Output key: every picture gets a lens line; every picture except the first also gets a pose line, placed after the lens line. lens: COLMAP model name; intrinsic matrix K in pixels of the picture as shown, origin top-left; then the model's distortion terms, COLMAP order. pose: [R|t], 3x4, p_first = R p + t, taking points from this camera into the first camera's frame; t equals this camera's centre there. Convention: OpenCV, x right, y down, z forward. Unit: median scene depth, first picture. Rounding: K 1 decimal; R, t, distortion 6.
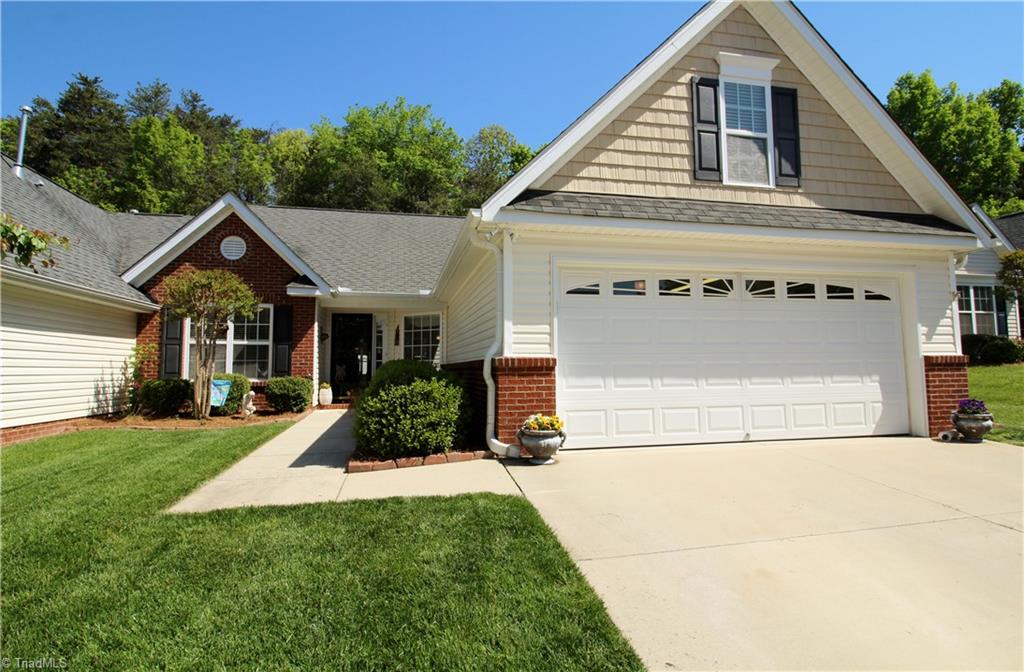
lens RADIAL K [[545.8, 0, 514.1], [0, 545.8, 321.6], [0, 0, 1]] dist [-0.000142, -0.008593]
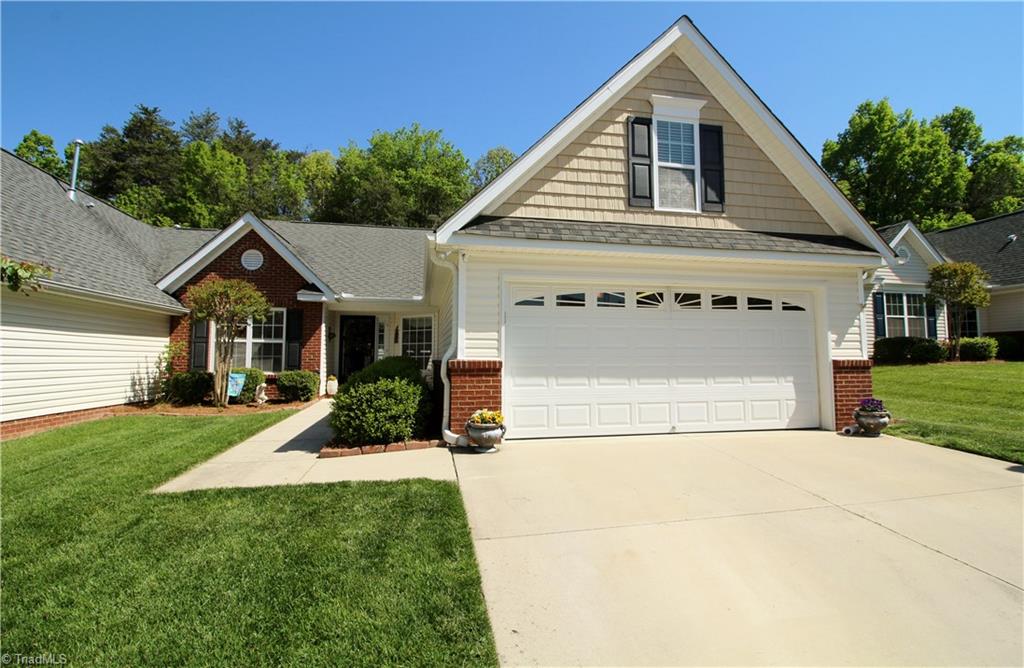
lens RADIAL K [[478.7, 0, 512.7], [0, 478.7, 322.9], [0, 0, 1]] dist [-0.002546, -0.012549]
pose [[0.999753, 0.005862, -0.021443, 0.103372], [-0.005648, 0.999934, 0.010020, -0.021403], [0.021500, -0.009896, 0.999720, -0.015995]]
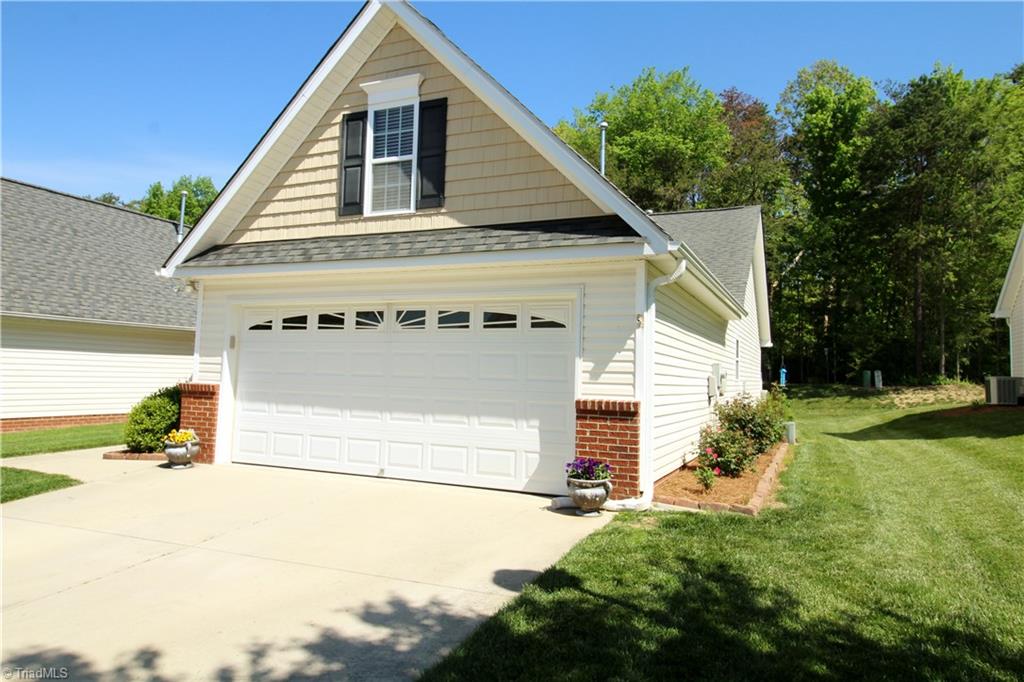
lens RADIAL K [[680.6, 0, 494.2], [0, 680.6, 326.8], [0, 0, 1]] dist [0.023092, -0.000040]
pose [[0.793348, -0.014892, -0.608587, 1.274853], [0.012622, 0.999888, -0.008014, -0.035719], [0.608638, -0.001324, 0.793447, 0.148821]]
